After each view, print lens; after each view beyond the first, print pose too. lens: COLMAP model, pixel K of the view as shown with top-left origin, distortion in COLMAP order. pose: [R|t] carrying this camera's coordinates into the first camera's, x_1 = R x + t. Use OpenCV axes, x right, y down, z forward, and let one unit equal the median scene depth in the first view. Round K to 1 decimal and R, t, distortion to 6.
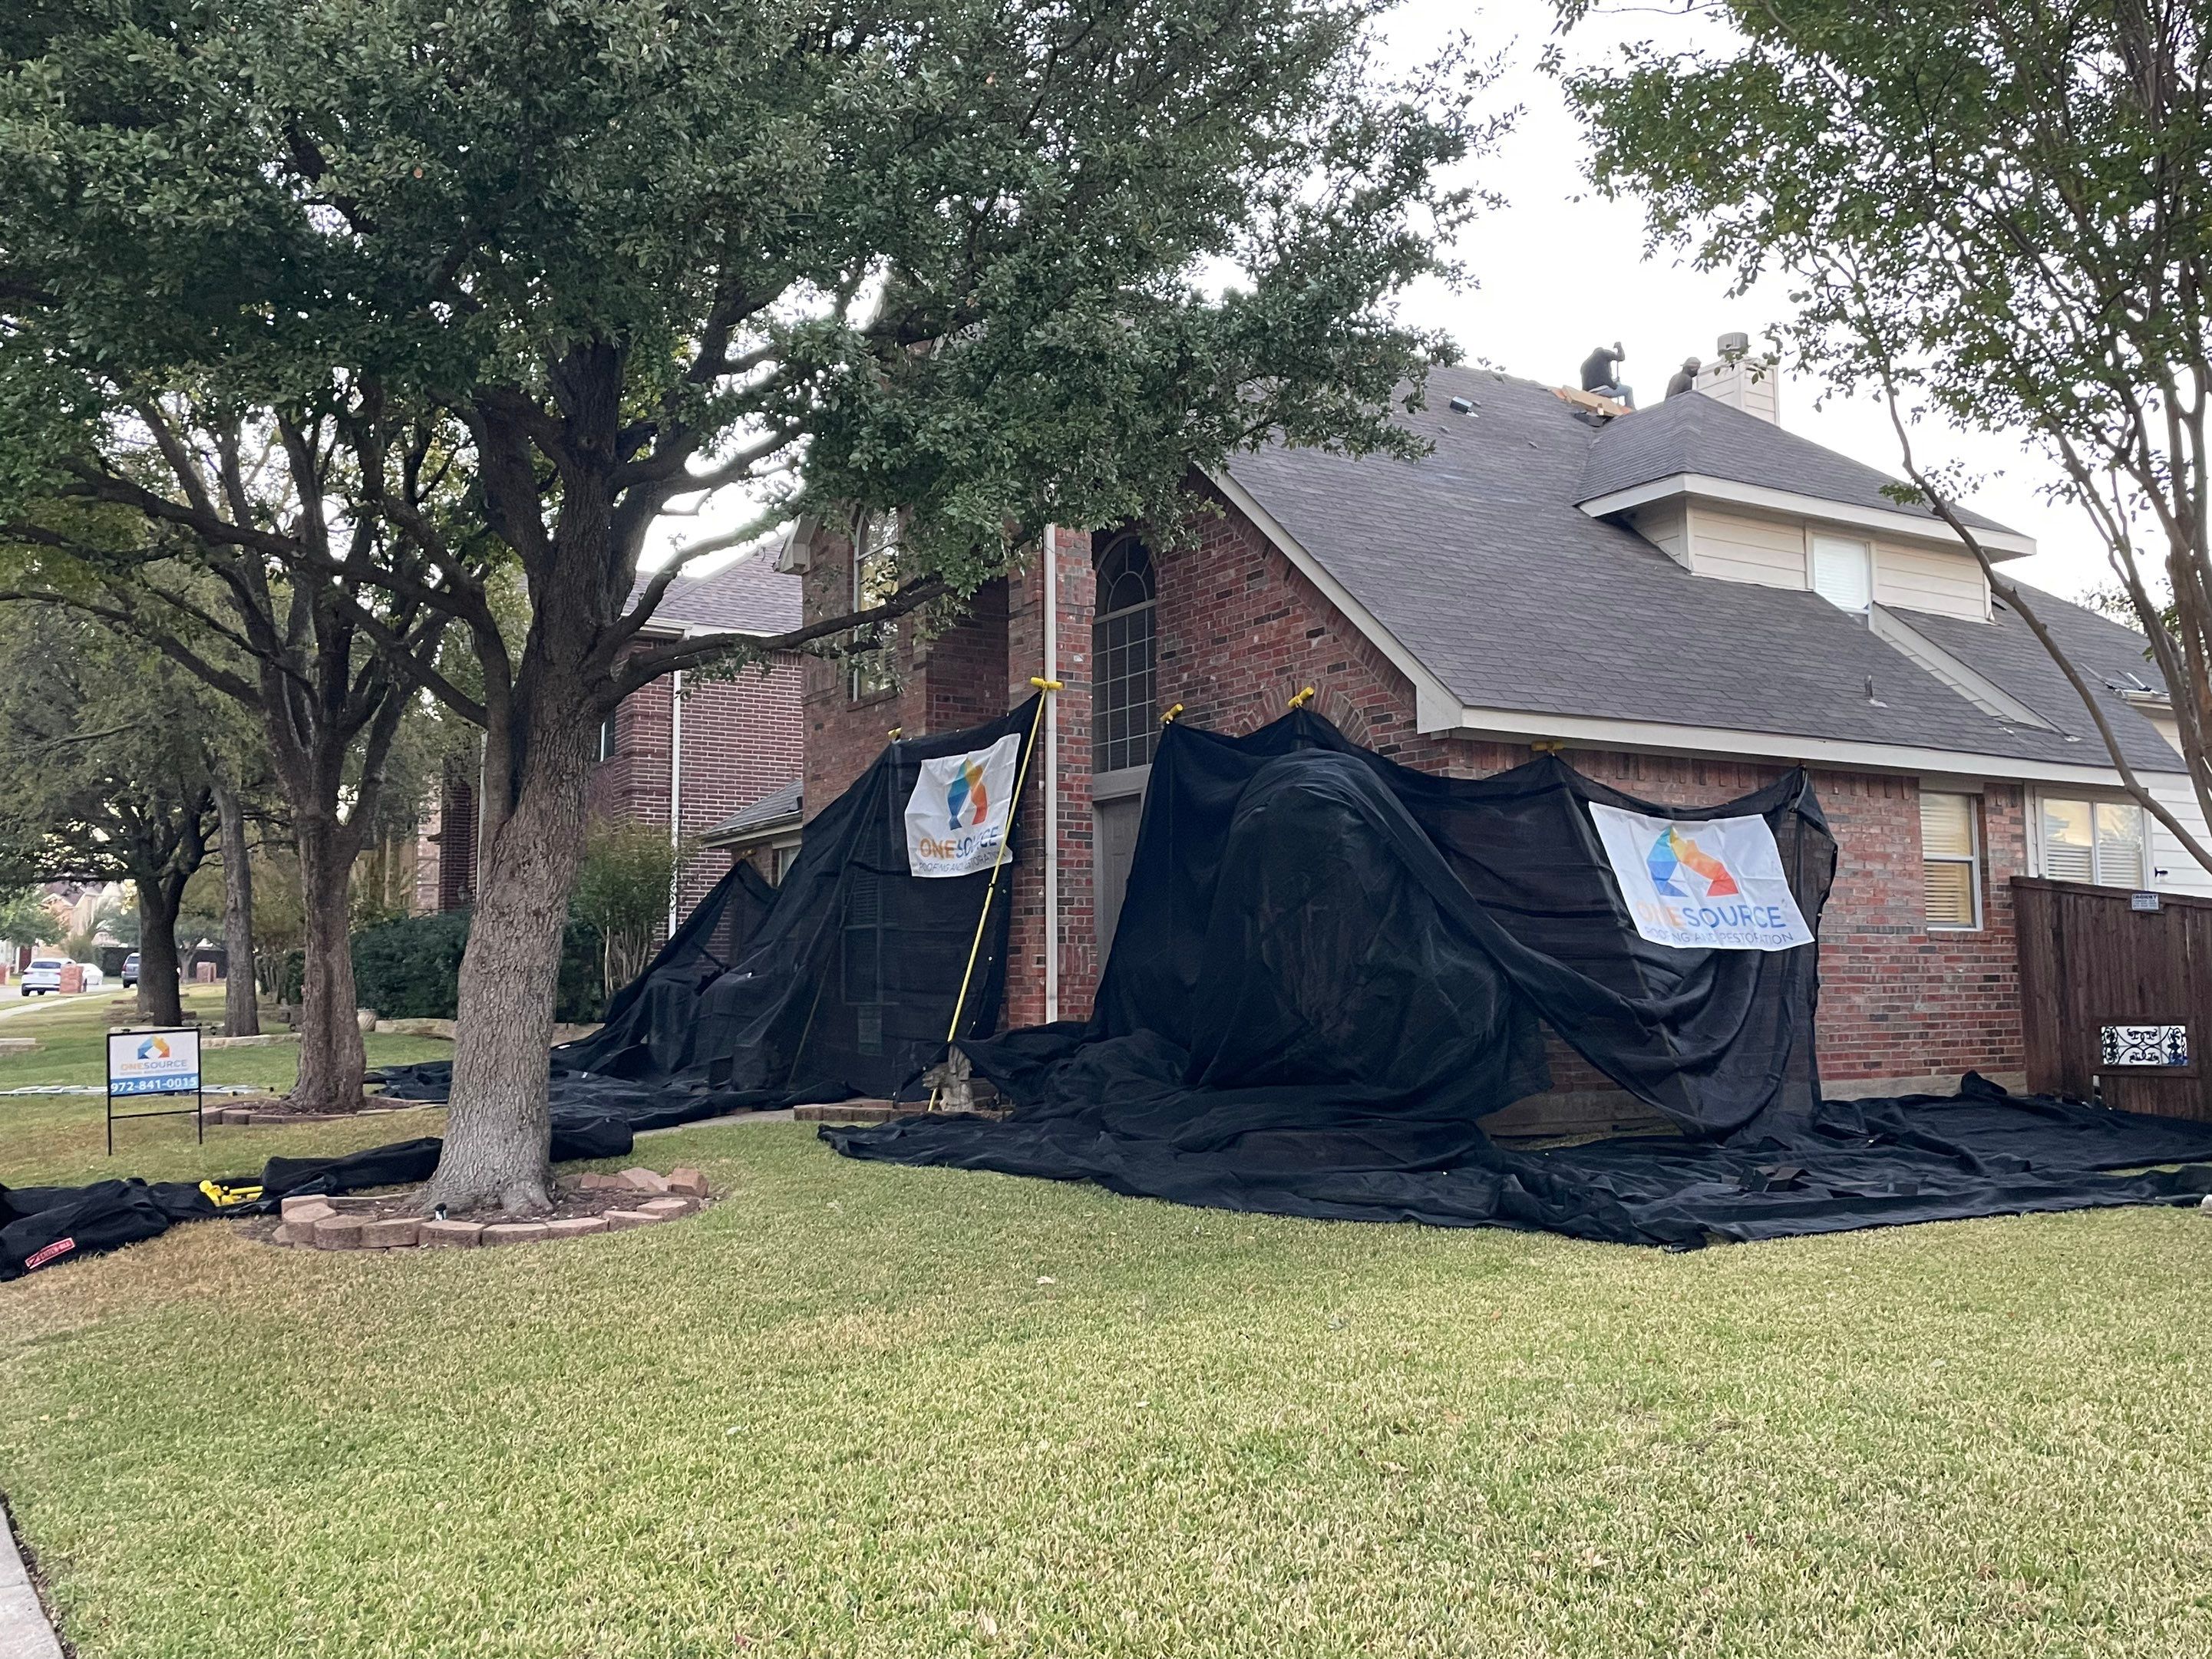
lens RADIAL K [[1730.6, 0, 1151.8], [0, 1730.6, 842.8], [0, 0, 1]] dist [0.085620, -0.128191]
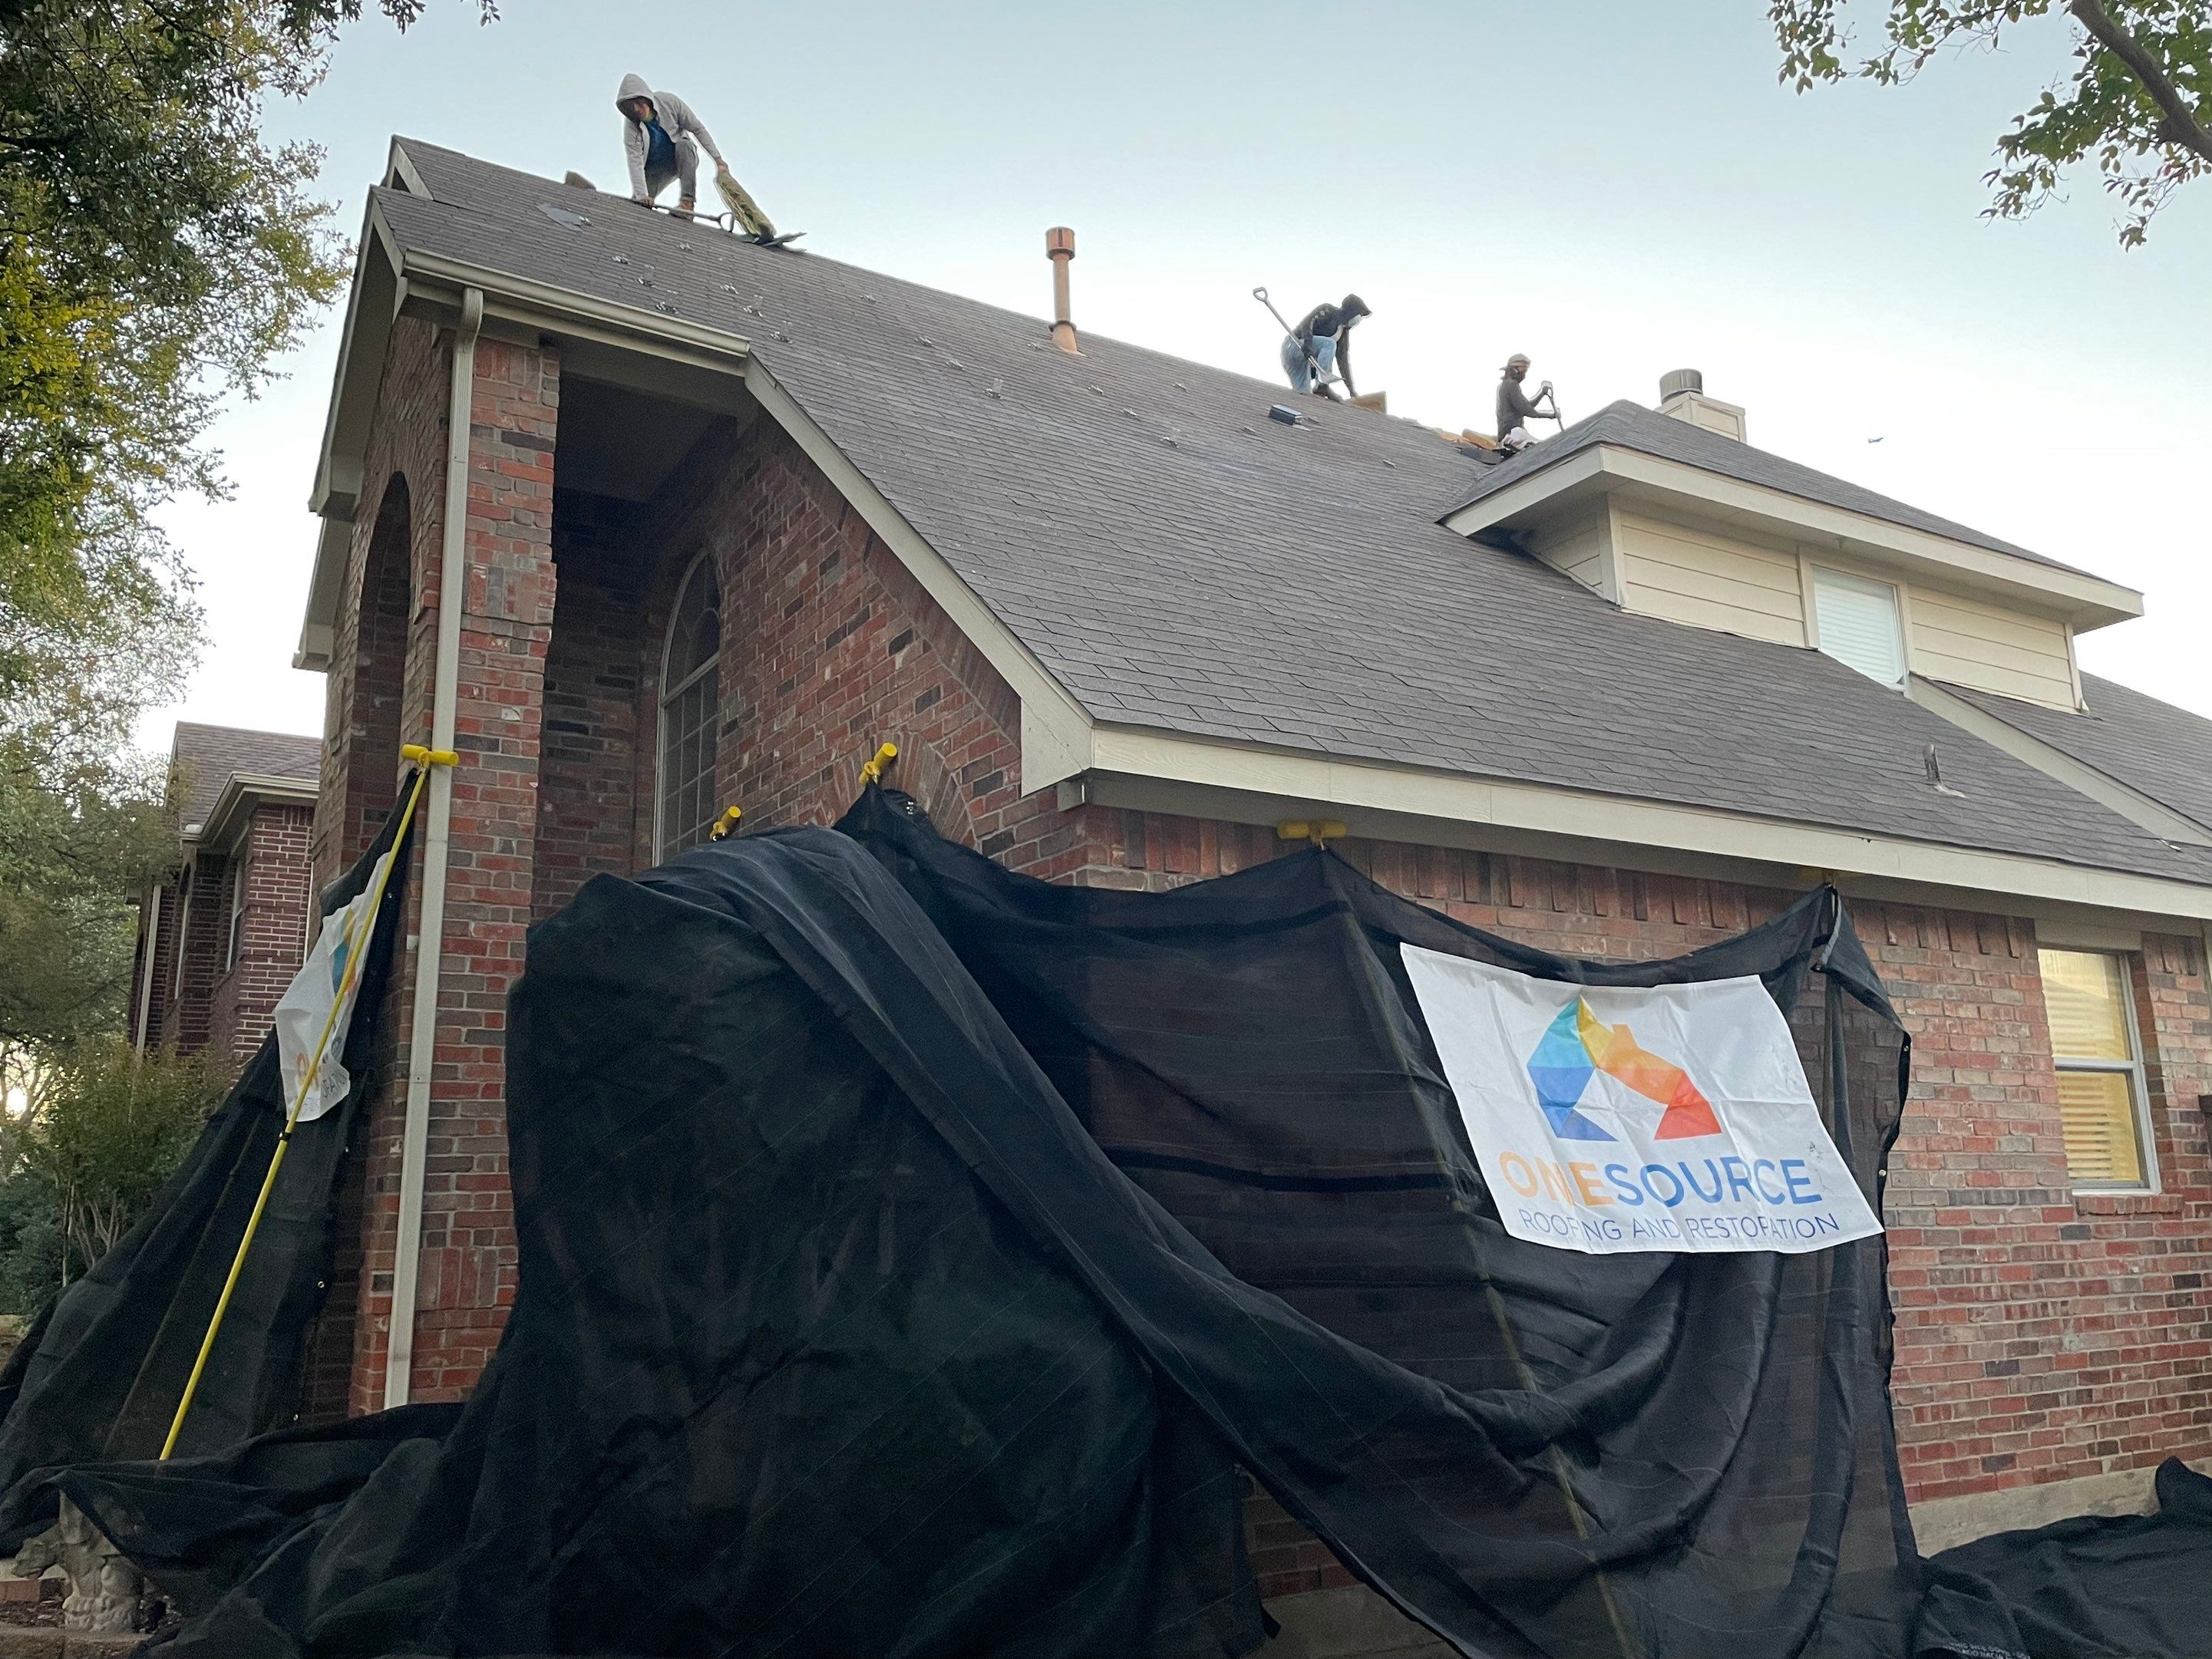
lens RADIAL K [[1730.6, 0, 1151.8], [0, 1730.6, 842.8], [0, 0, 1]] dist [0.085620, -0.128191]
pose [[0.999926, -0.011520, 0.004021, 0.166300], [0.011959, 0.990723, -0.135372, 0.012196], [-0.002424, 0.135410, 0.990787, 0.477523]]
